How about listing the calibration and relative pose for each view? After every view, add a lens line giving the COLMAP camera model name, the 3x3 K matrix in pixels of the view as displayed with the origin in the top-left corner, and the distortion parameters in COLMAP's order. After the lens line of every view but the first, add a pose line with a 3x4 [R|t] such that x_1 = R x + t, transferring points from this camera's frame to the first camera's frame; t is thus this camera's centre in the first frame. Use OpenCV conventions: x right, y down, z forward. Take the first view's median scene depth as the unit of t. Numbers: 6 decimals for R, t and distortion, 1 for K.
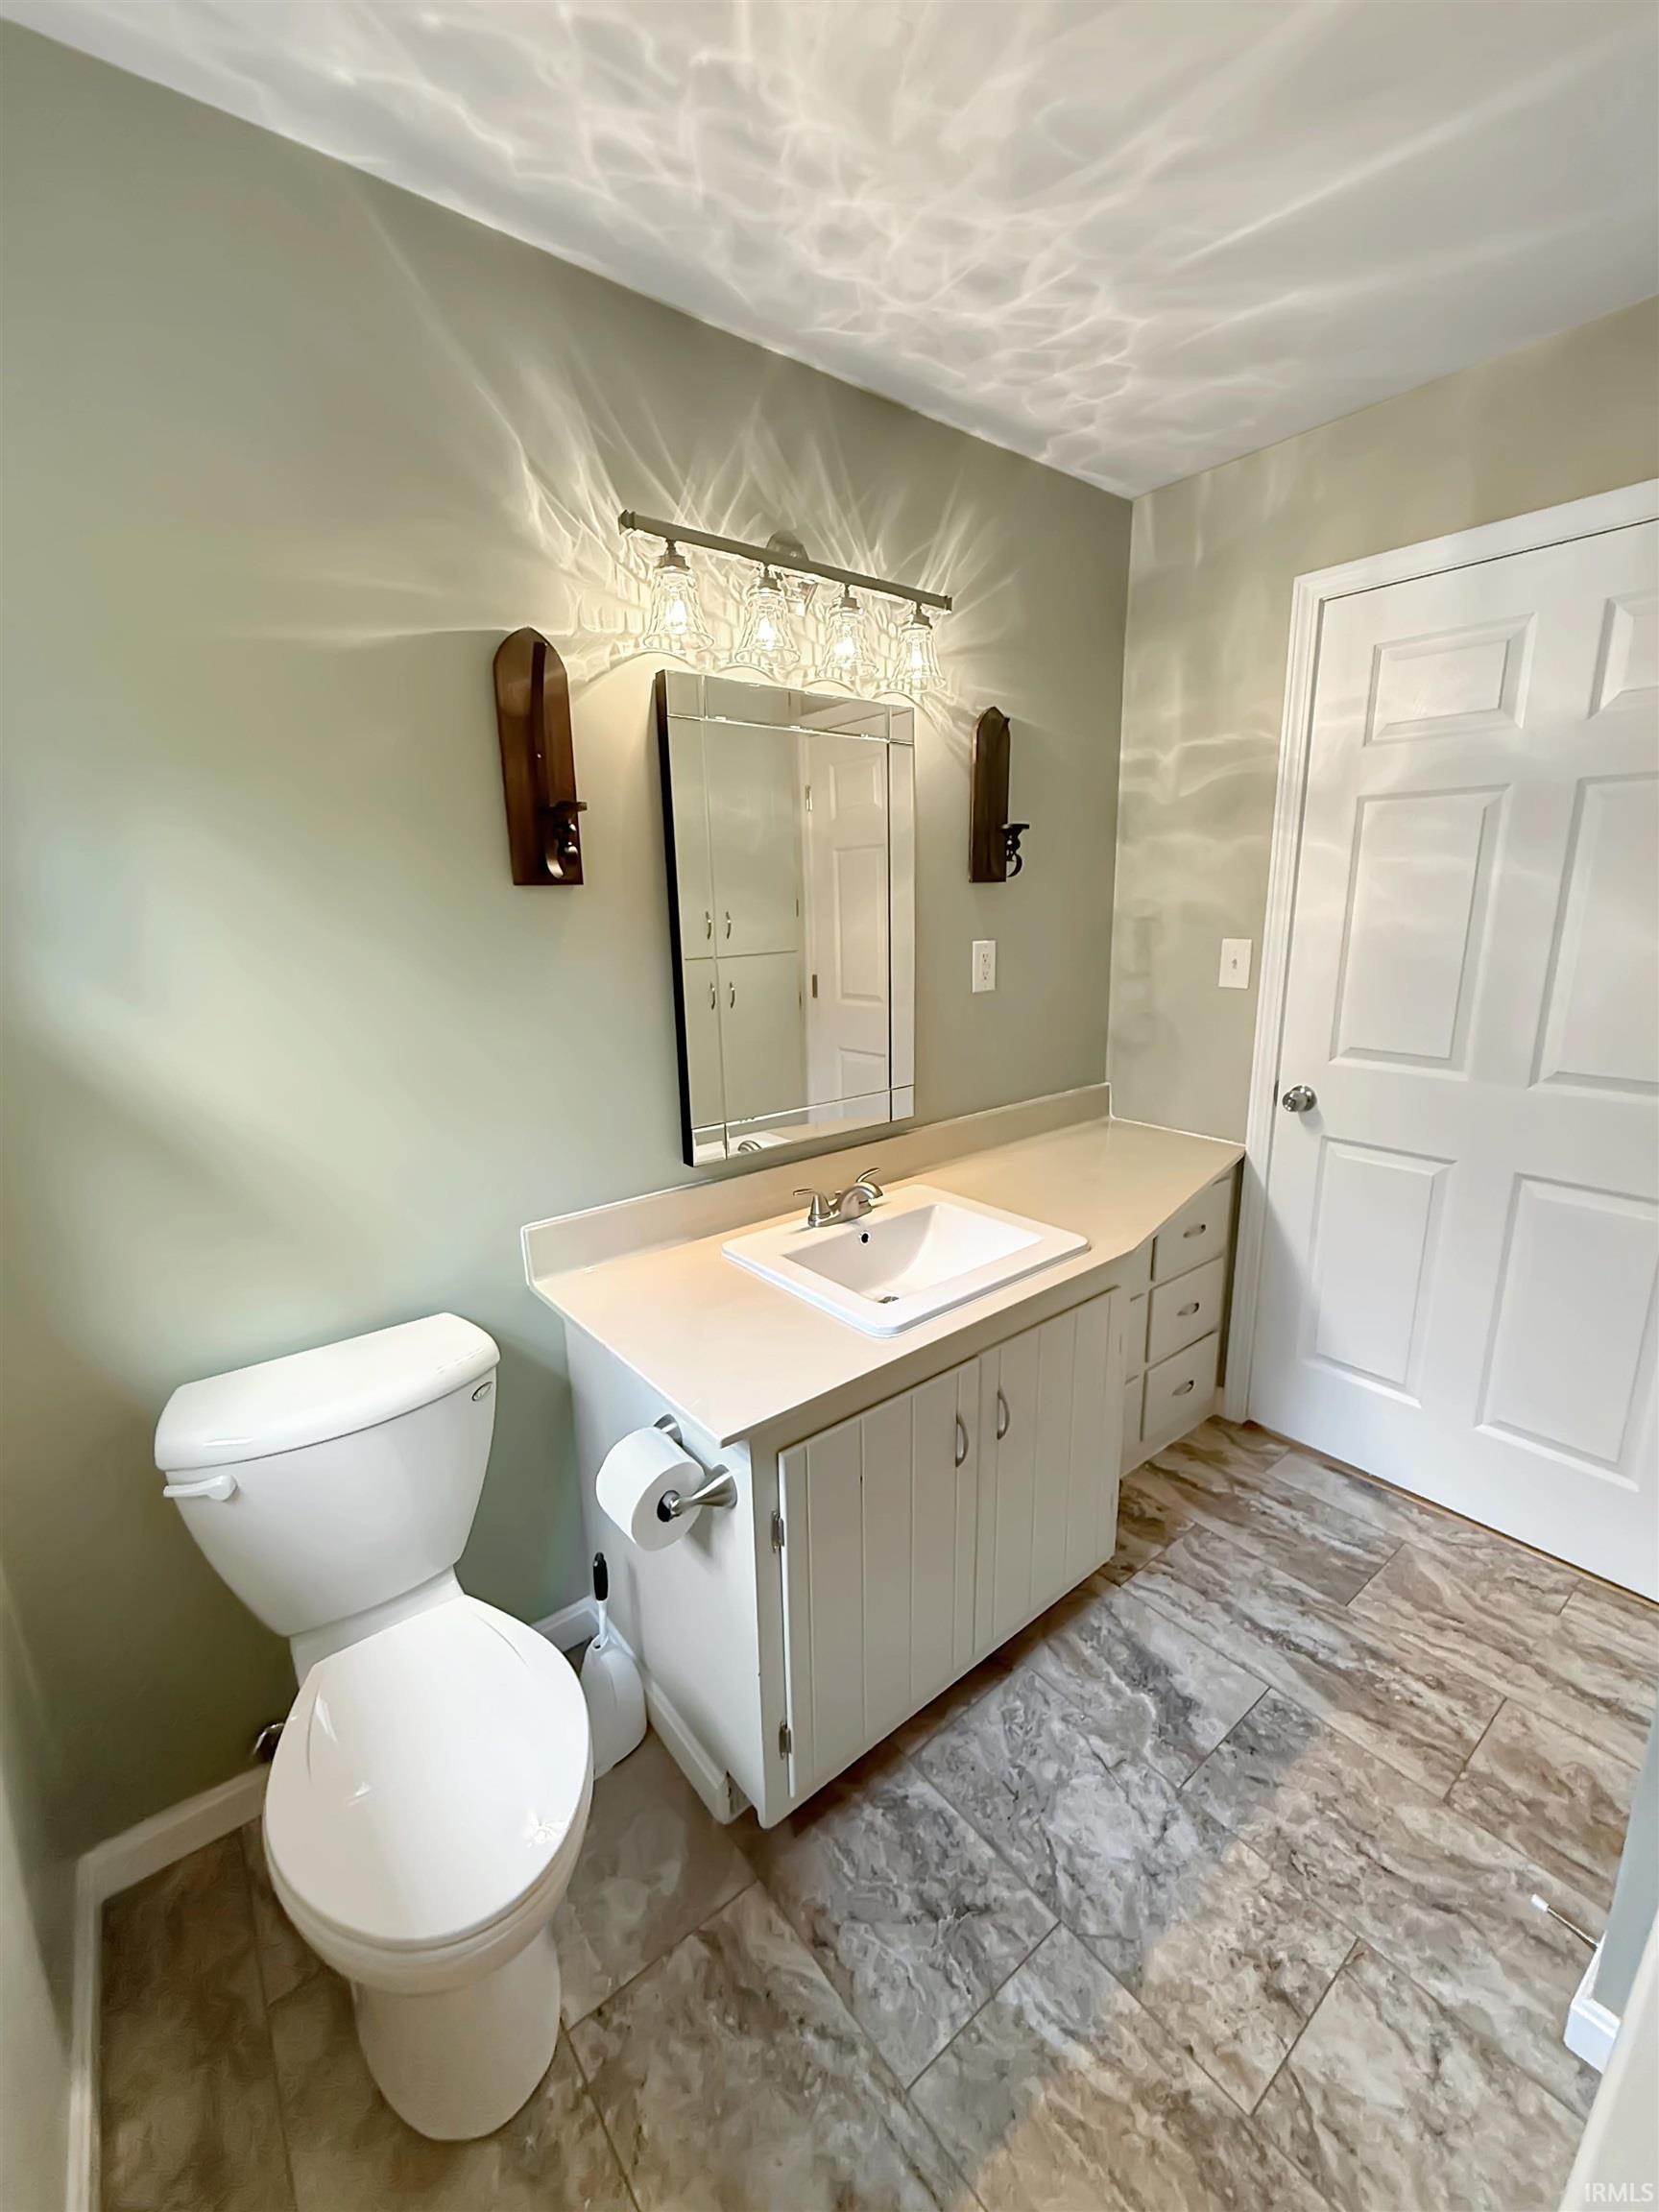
lens RADIAL K [[908.2, 0, 829.5], [0, 908.2, 1106.0], [0, 0, 1]] dist [0.000648, 0.000369]
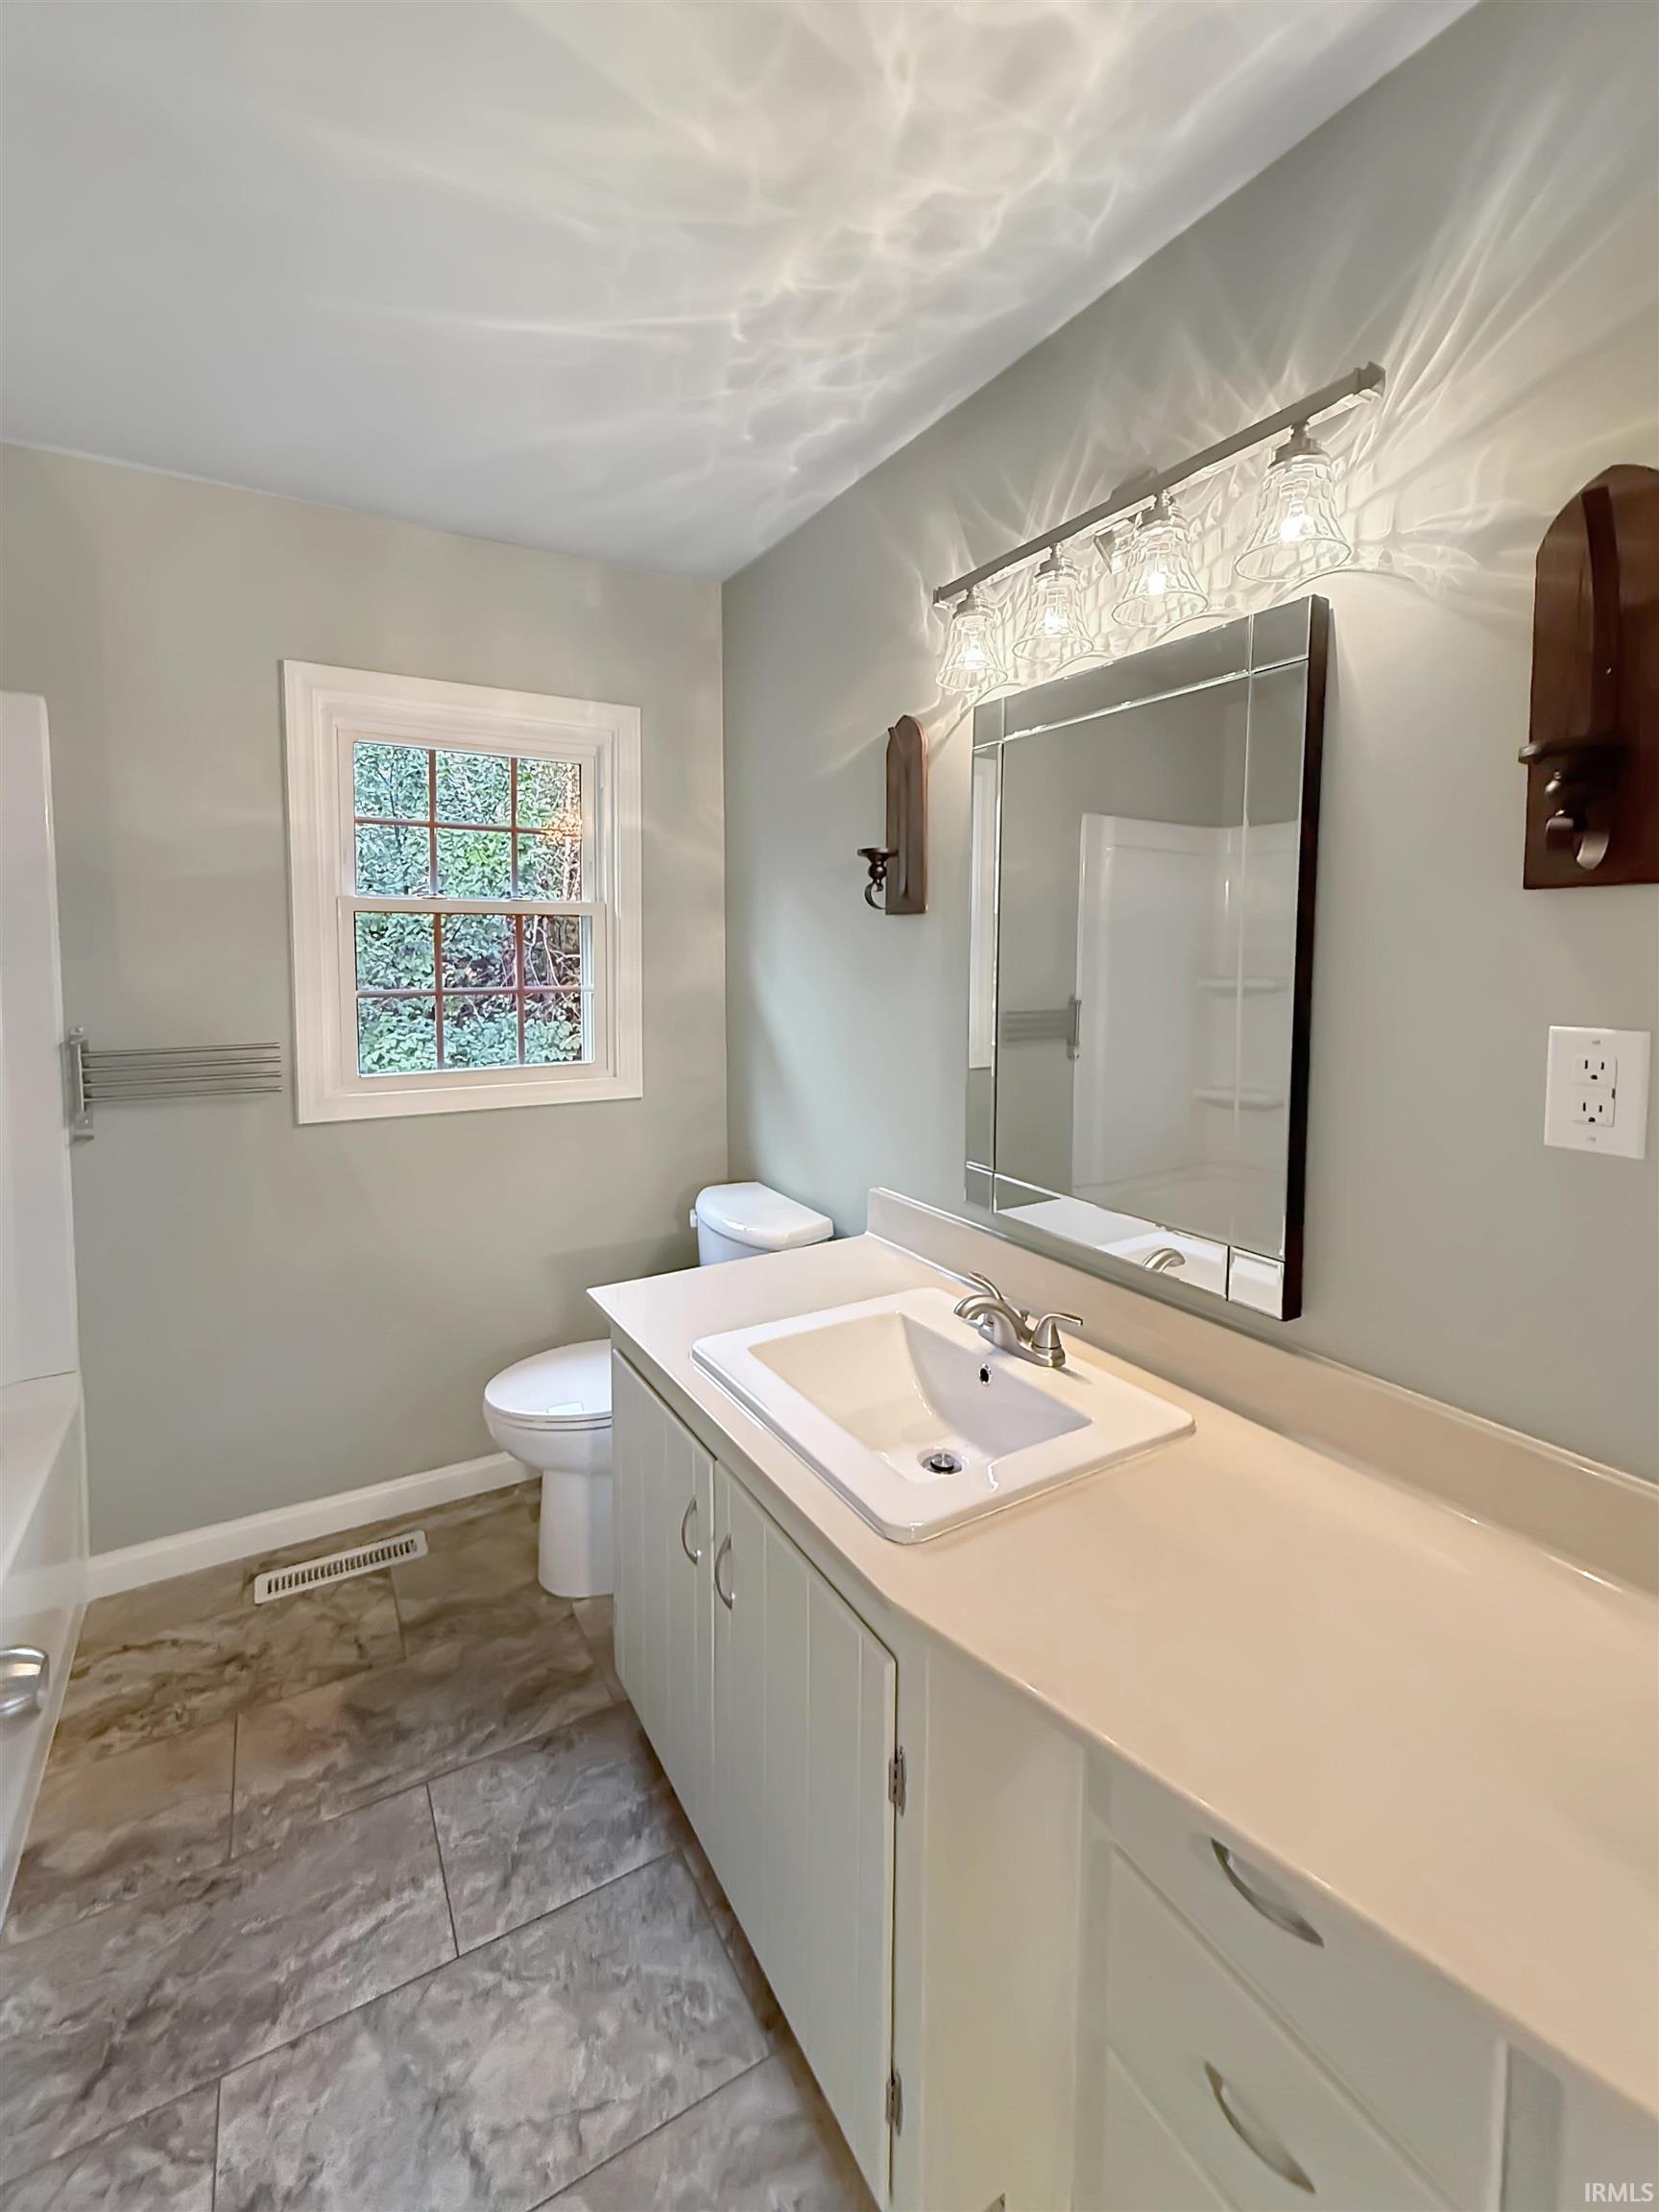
lens RADIAL K [[940.4, 0, 827.1], [0, 940.4, 1015.2], [0, 0, 1]] dist [0.000194, 0.000453]
pose [[-0.146621, 0.085762, -0.985468, 0.873408], [-0.230582, 0.965828, 0.118359, -0.219181], [0.961943, 0.244585, -0.121835, 1.001411]]
